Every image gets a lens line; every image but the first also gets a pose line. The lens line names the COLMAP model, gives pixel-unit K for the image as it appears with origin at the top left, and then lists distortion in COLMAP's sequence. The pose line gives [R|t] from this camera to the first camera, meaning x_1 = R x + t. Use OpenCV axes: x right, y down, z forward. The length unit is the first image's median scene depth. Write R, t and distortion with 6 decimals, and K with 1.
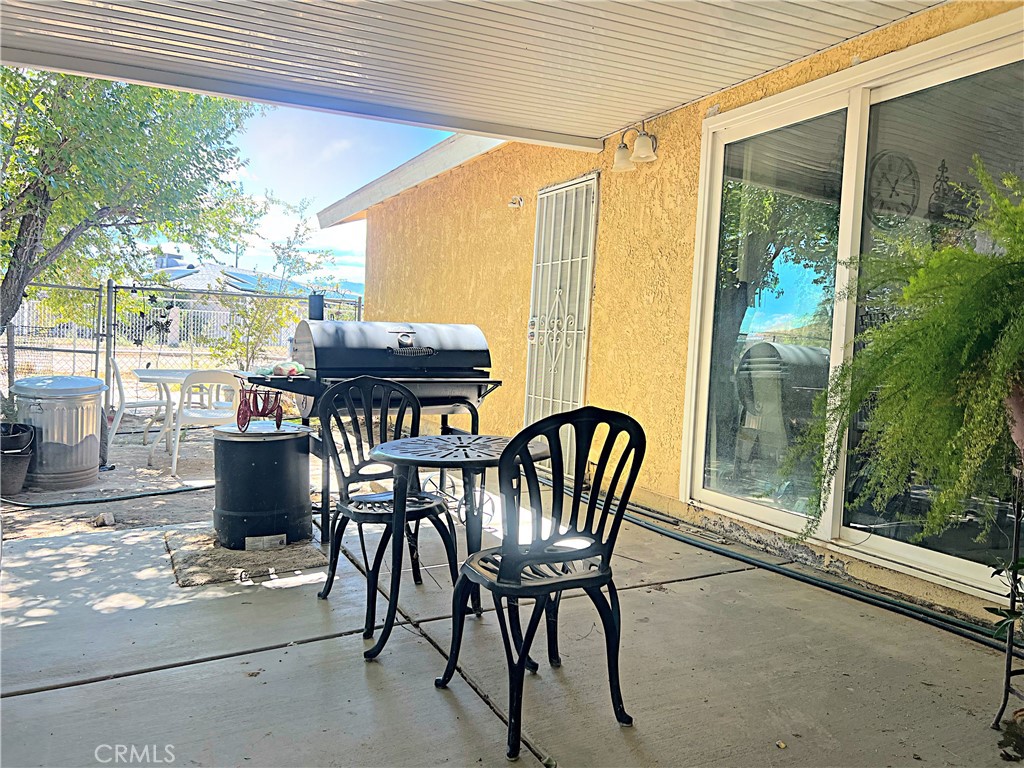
lens RADIAL K [[775.0, 0, 511.5], [0, 775.0, 382.9], [0, 0, 1]] dist [0.033971, -0.015852]
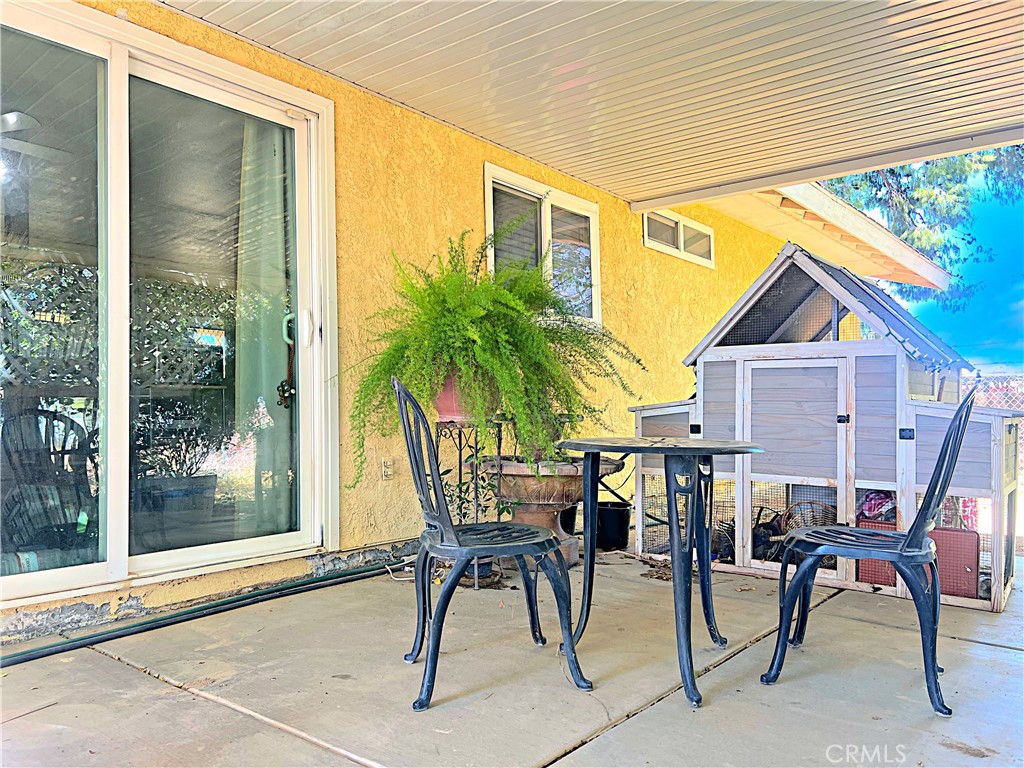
lens RADIAL K [[775.0, 0, 511.7], [0, 775.0, 390.4], [0, 0, 1]] dist [0.033971, -0.015852]
pose [[-0.417768, -0.003832, 0.908546, -0.589791], [0.043837, 0.998741, 0.024370, 0.001662], [-0.907496, 0.050008, -0.417074, 1.105020]]
